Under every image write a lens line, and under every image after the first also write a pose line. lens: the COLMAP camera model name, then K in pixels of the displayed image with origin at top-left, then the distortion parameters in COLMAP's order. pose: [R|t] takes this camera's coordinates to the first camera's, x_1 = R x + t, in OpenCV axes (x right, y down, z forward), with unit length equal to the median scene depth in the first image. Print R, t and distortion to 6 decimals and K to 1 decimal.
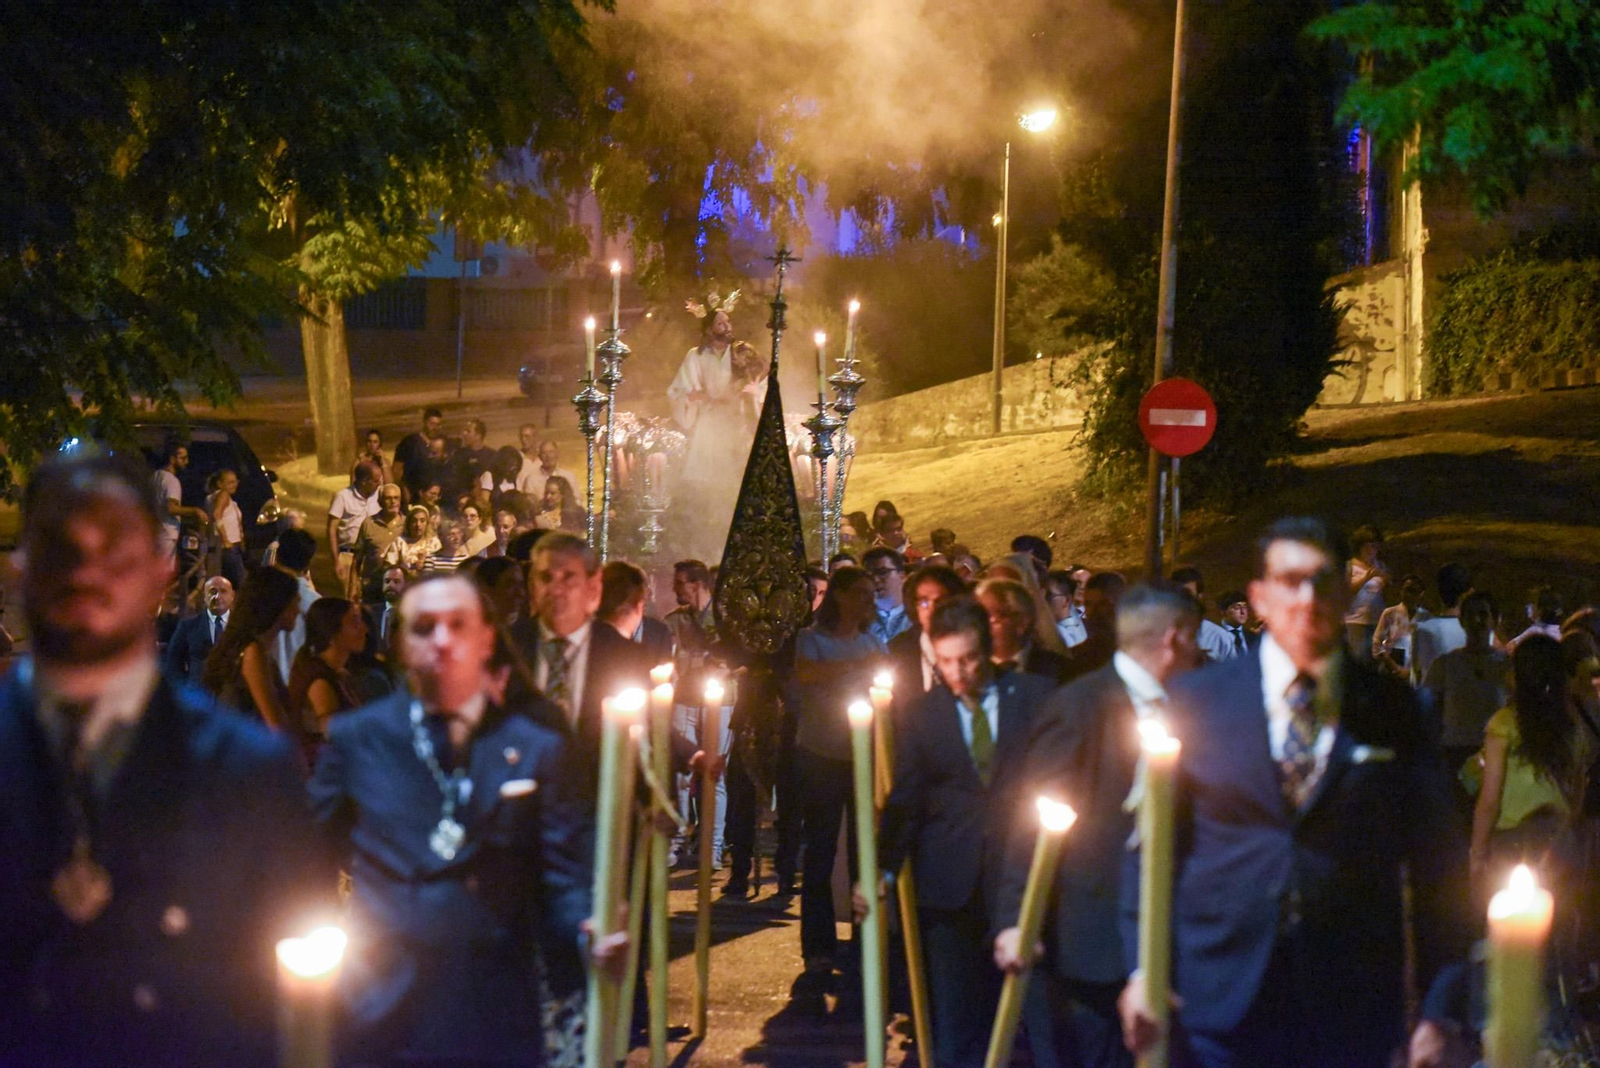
lens RADIAL K [[6201.1, 0, 800.0], [0, 6201.1, 534.0], [0, 0, 1]] dist [0.666482, -0.309163]
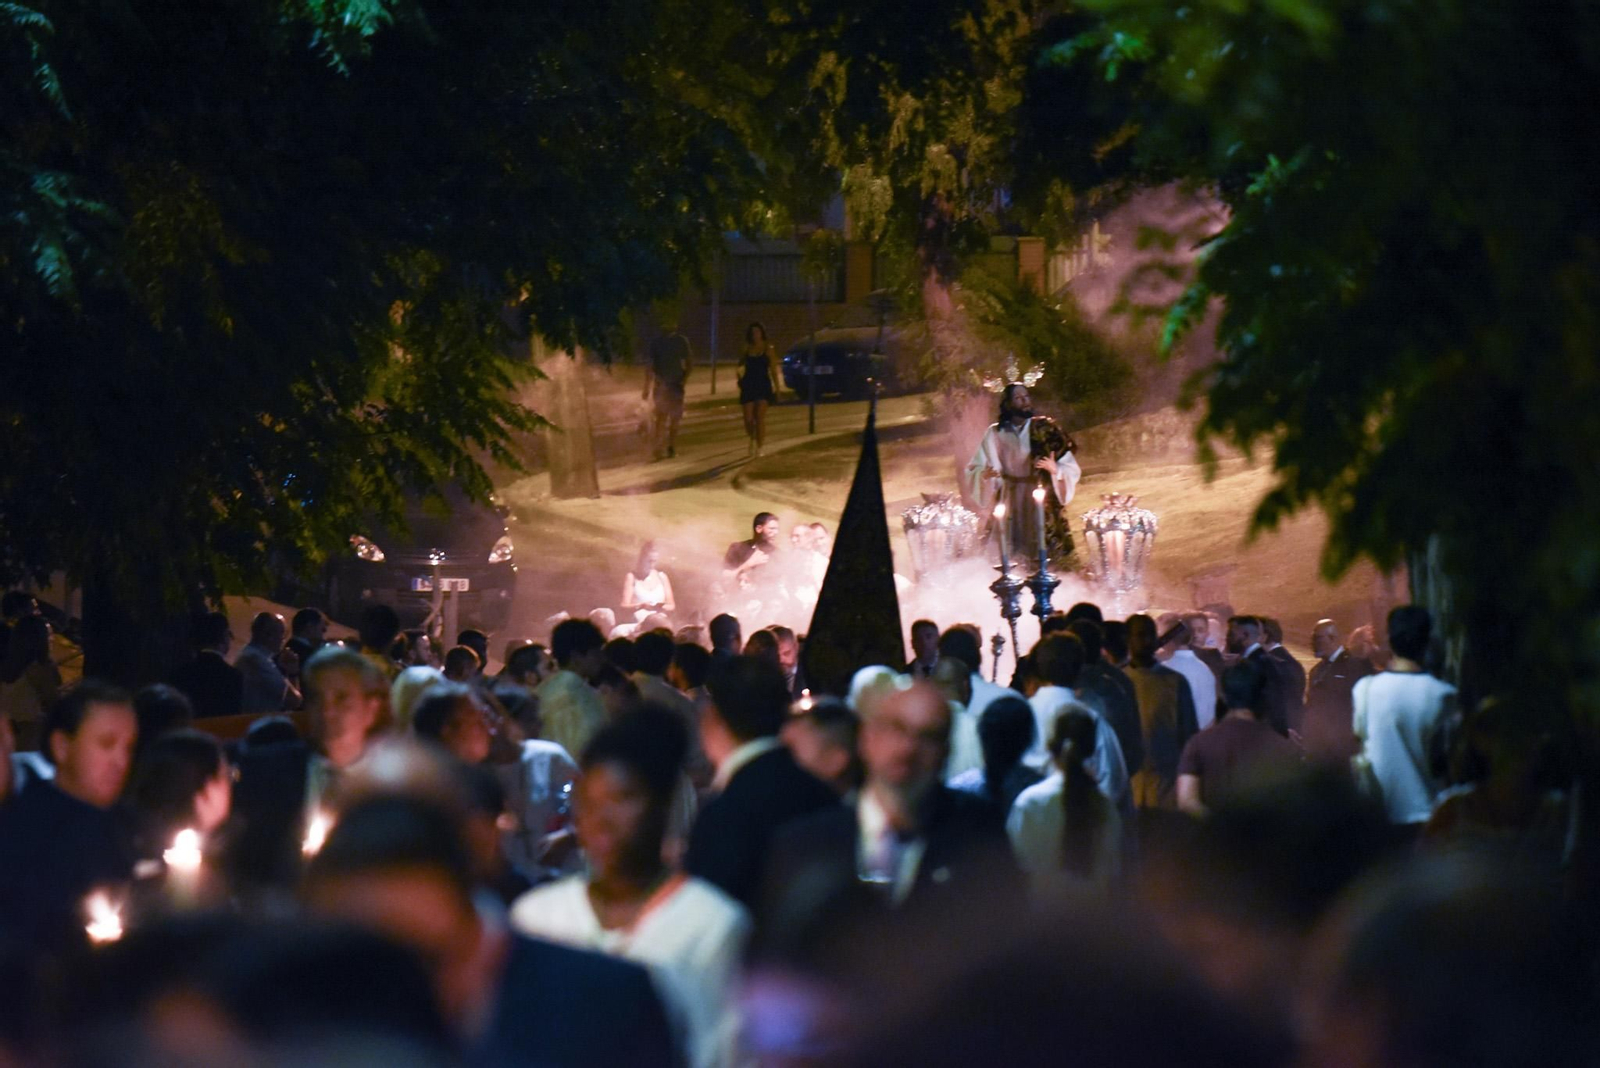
lens RADIAL K [[9229.5, 0, 800.0], [0, 9229.5, 534.0], [0, 0, 1]] dist [3.743408, 0.076169]
pose [[0.998712, -0.009957, -0.049742, 0.026403], [0.010135, 0.999943, 0.003327, -0.008499], [0.049706, -0.003826, 0.998757, -0.352345]]
